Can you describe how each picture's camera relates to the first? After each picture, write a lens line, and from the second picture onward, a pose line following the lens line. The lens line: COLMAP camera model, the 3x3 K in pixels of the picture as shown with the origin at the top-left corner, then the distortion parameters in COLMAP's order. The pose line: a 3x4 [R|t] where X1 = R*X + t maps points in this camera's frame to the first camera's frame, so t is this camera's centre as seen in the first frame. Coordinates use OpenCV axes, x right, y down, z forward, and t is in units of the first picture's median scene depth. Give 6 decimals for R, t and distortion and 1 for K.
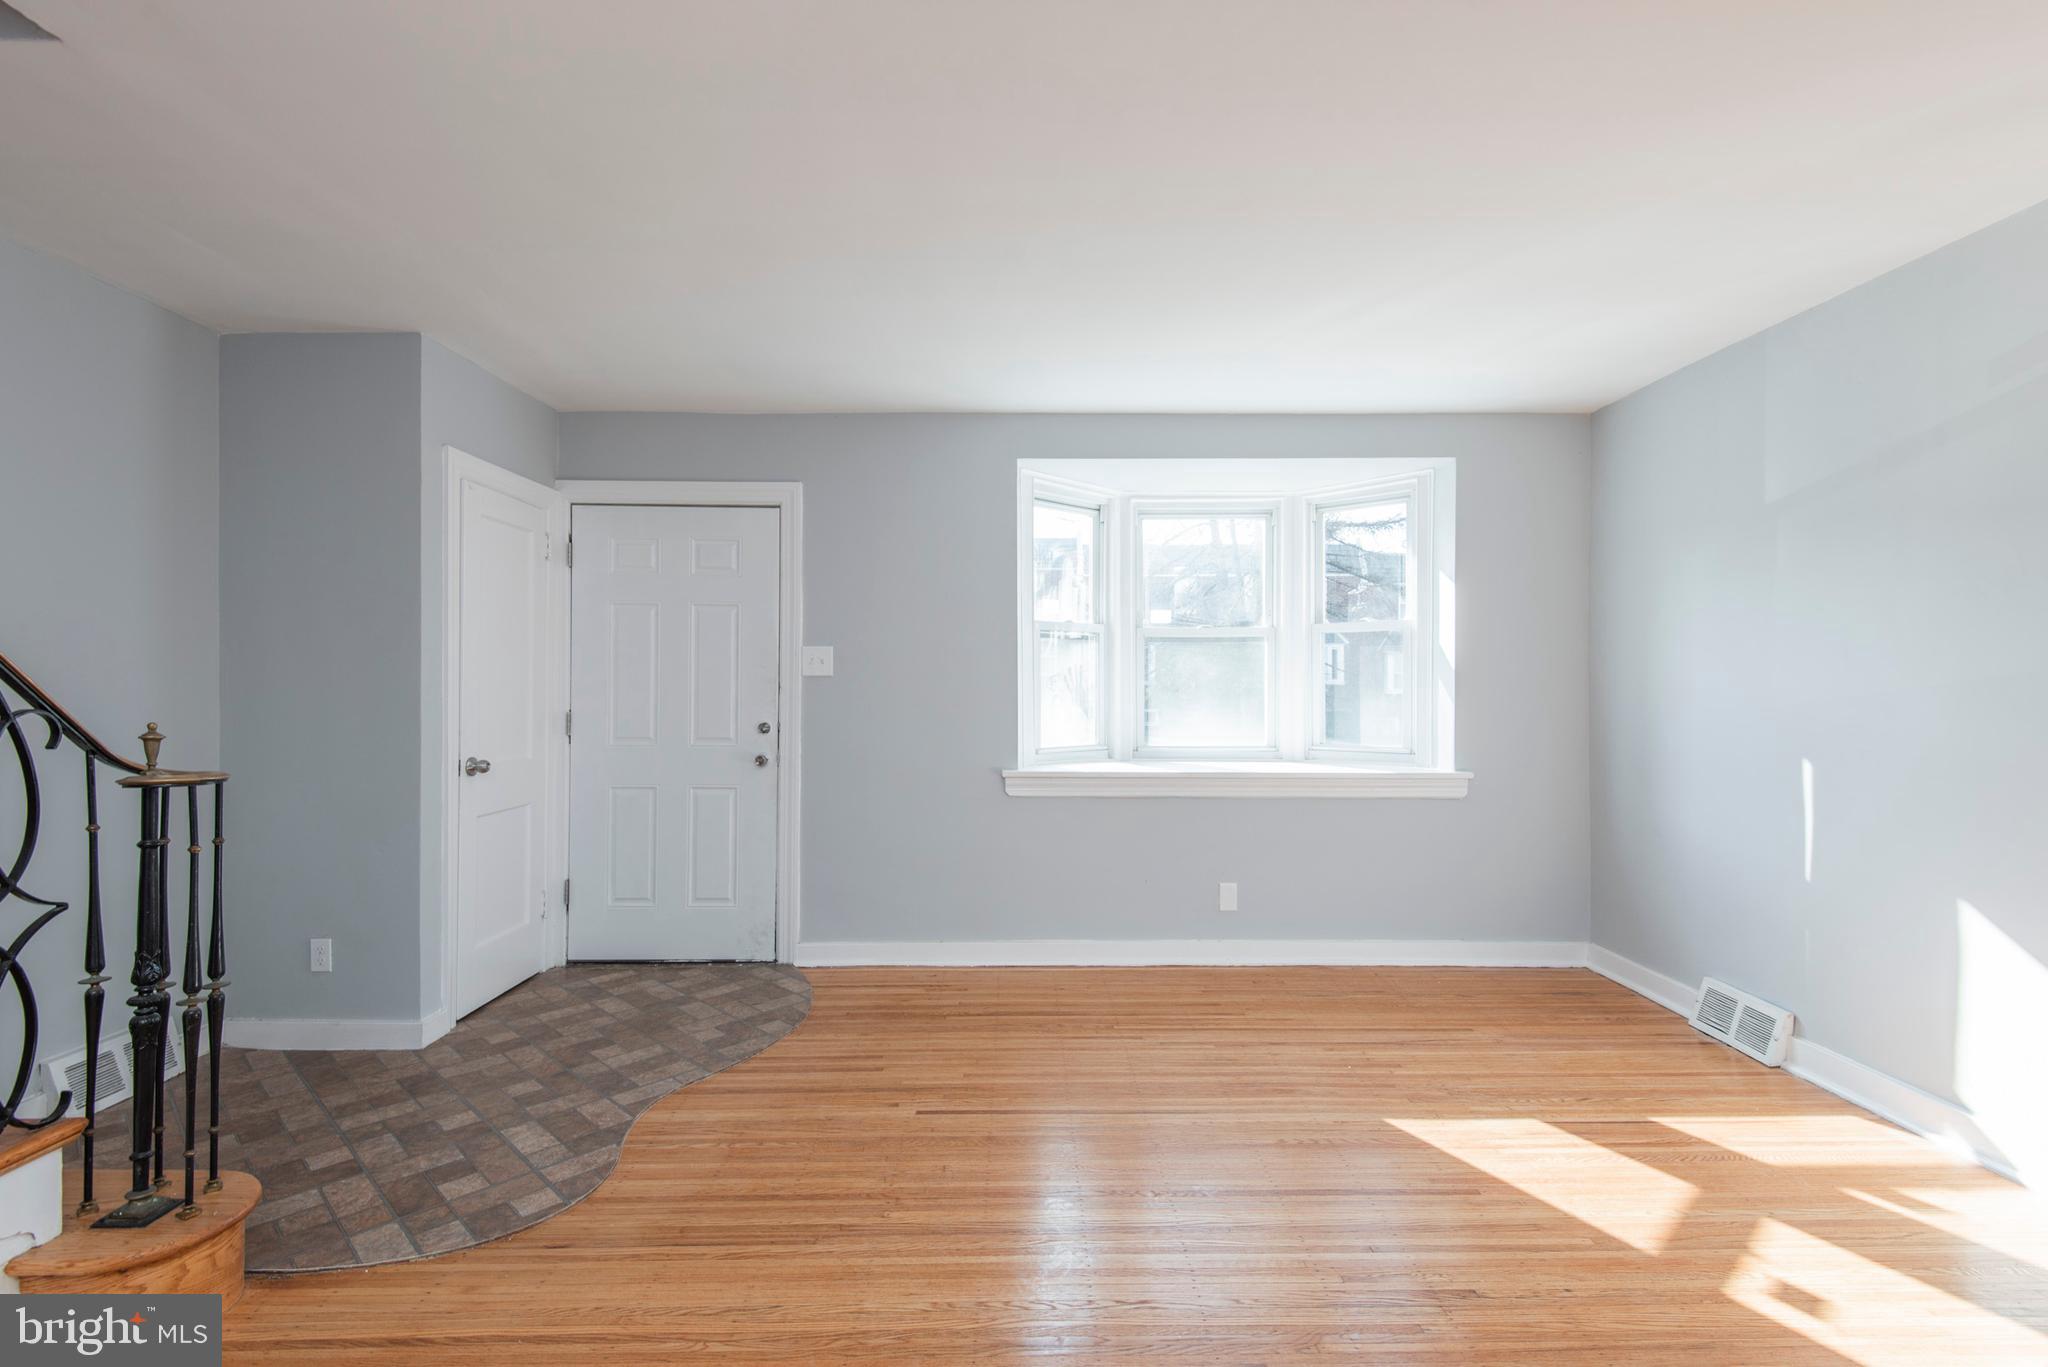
lens RADIAL K [[960.7, 0, 1033.0], [0, 960.7, 689.1], [0, 0, 1]] dist [0.043037, -0.024789]
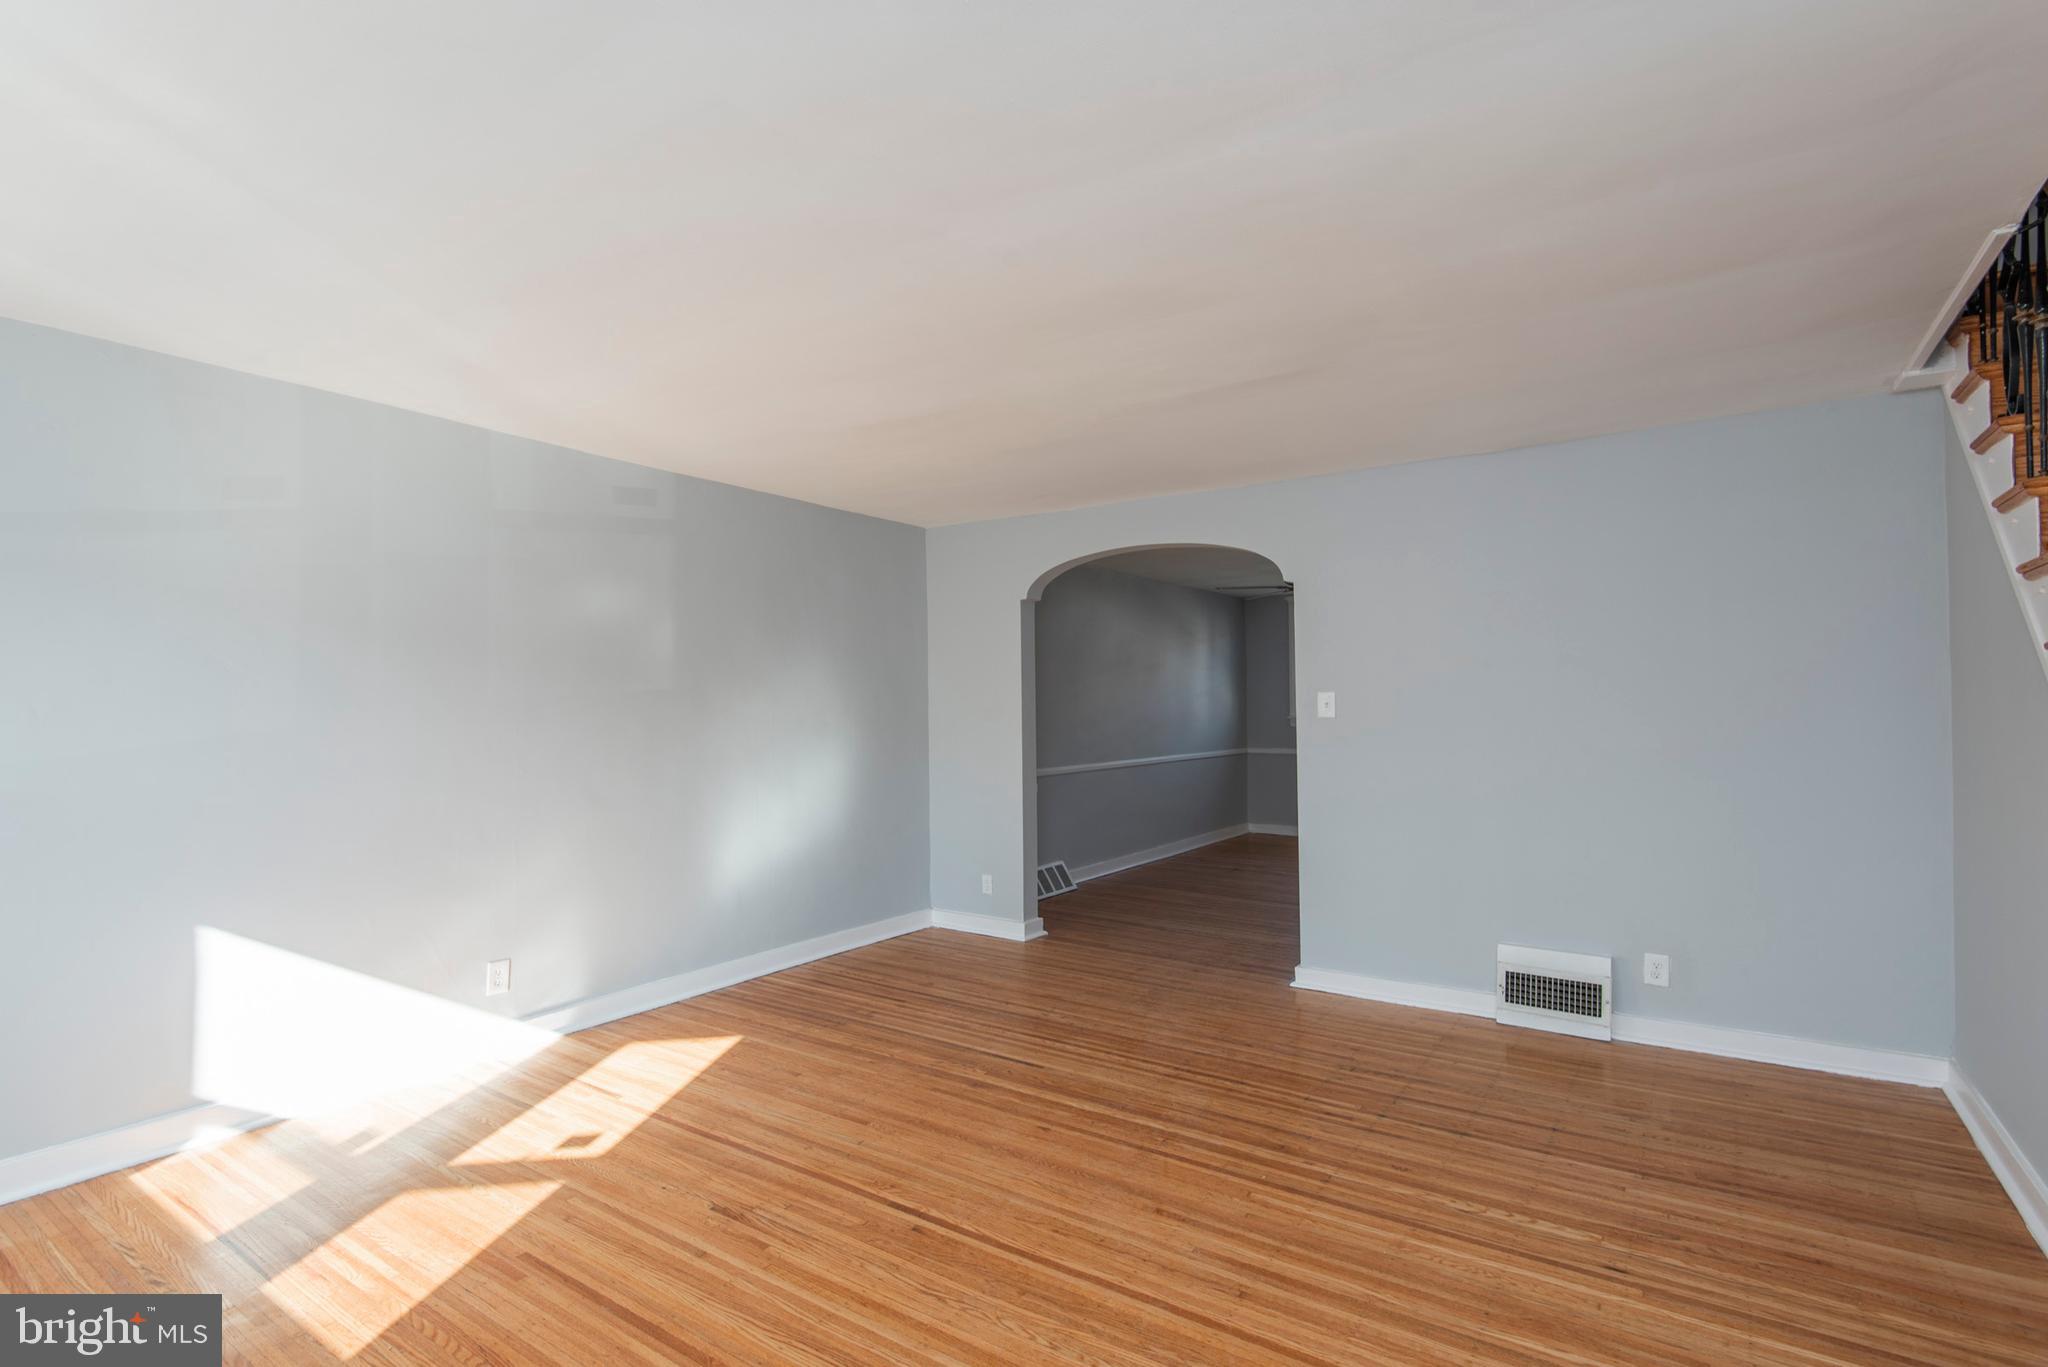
lens RADIAL K [[944.0, 0, 1026.2], [0, 944.0, 693.3], [0, 0, 1]] dist [0.040851, -0.022340]
pose [[-0.815008, 0.018120, 0.579167, -0.336096], [0.013383, 0.999833, -0.012449, -0.007158], [-0.579295, -0.002395, -0.815114, 1.010234]]
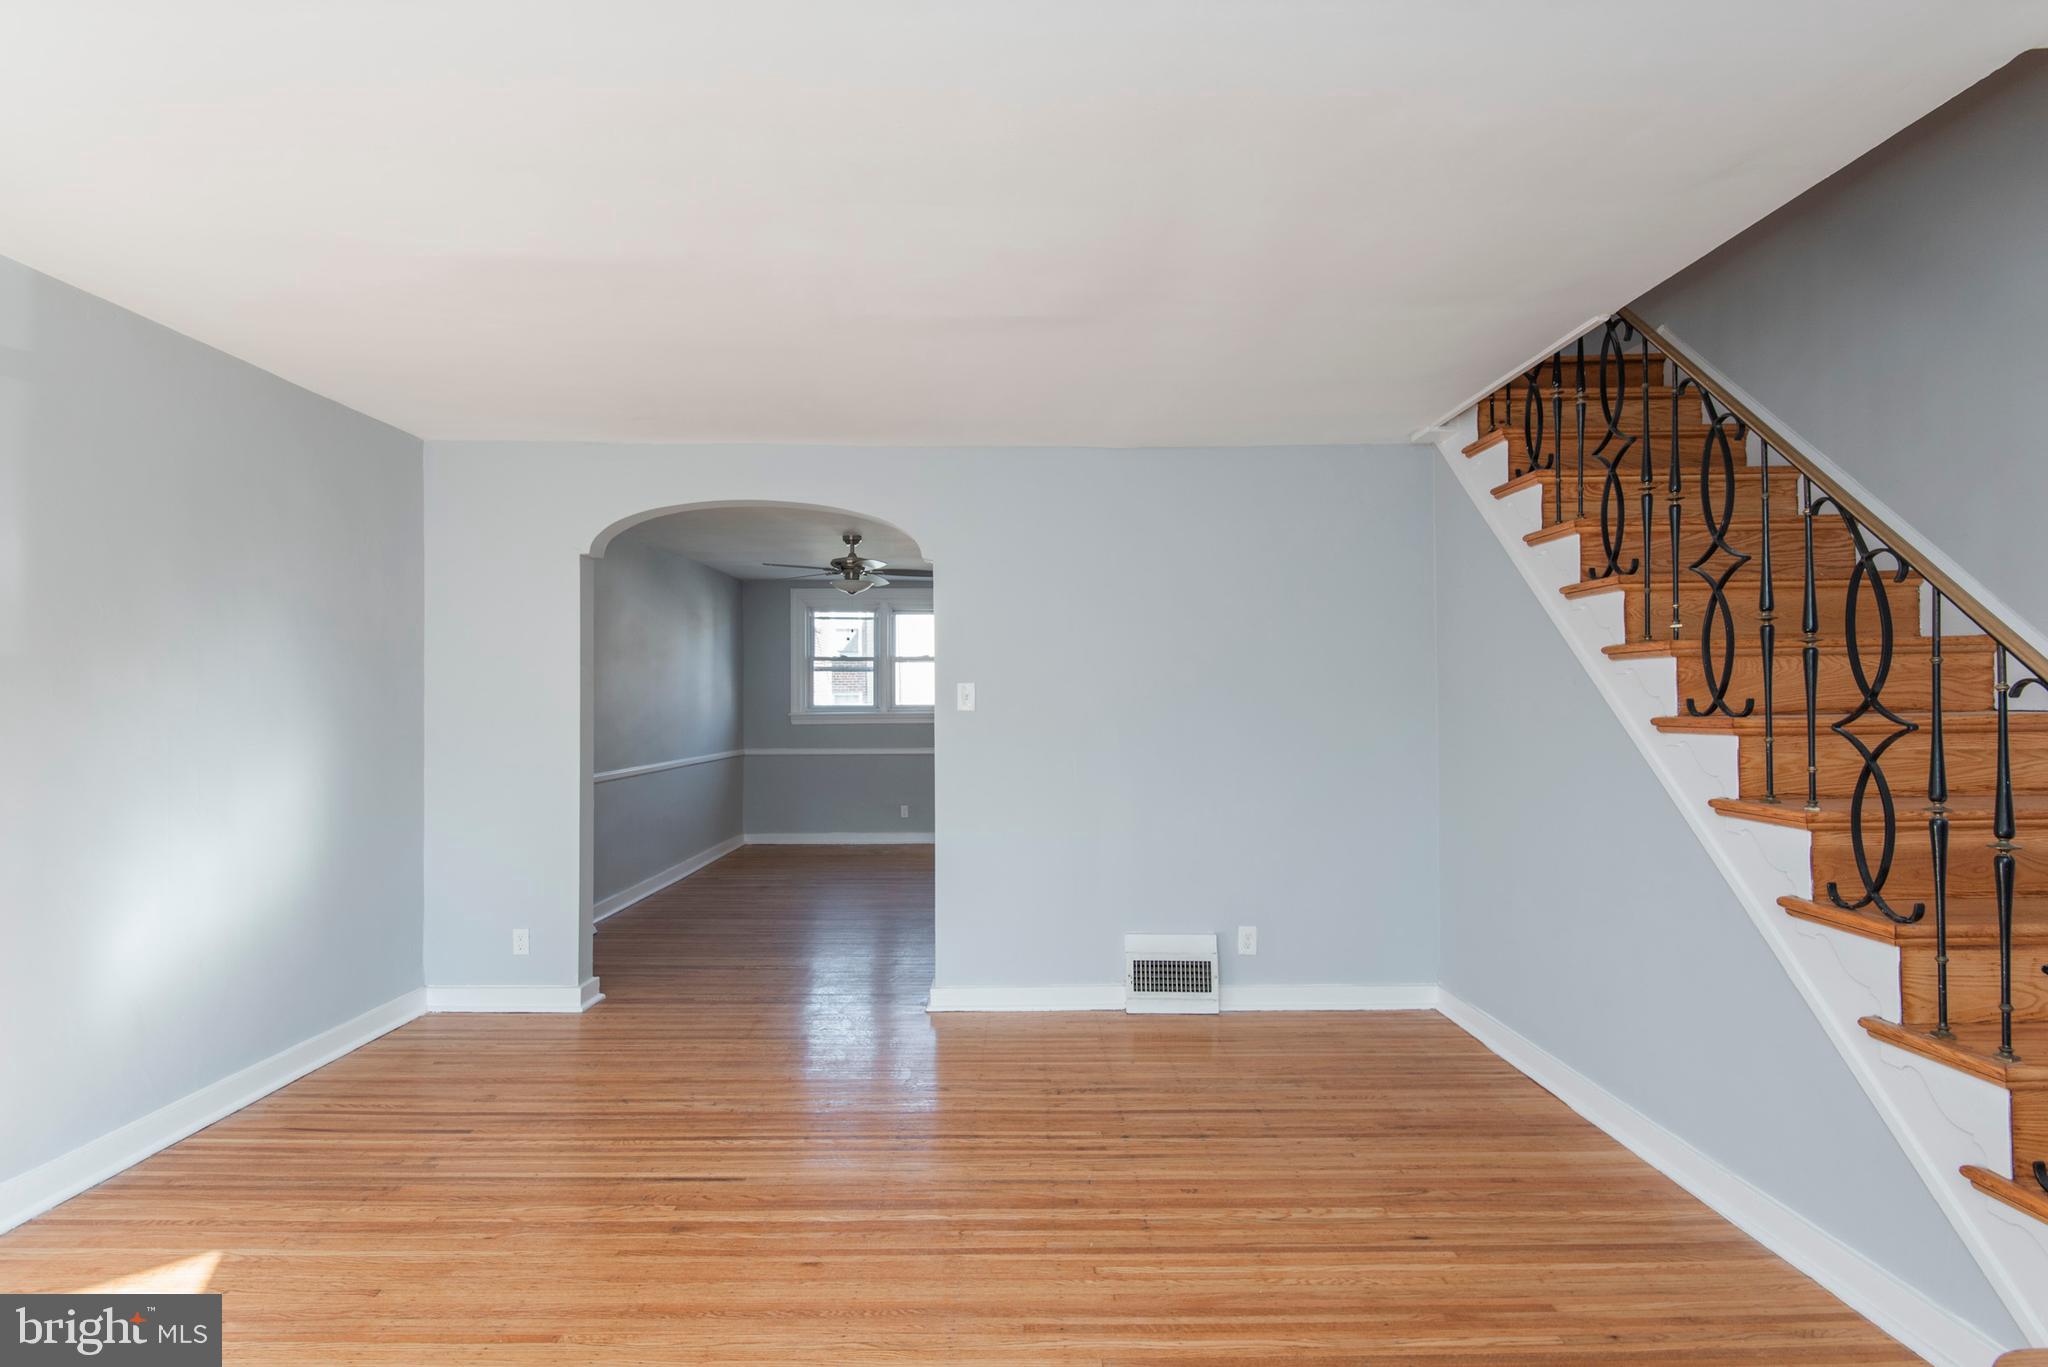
lens RADIAL K [[968.6, 0, 997.9], [0, 968.6, 686.2], [0, 0, 1]] dist [0.037435, -0.030640]
pose [[-0.999617, 0.005119, 0.027215, -0.010305], [0.004906, 0.999957, -0.007894, -0.021827], [-0.027254, -0.007757, -0.999598, 0.984318]]
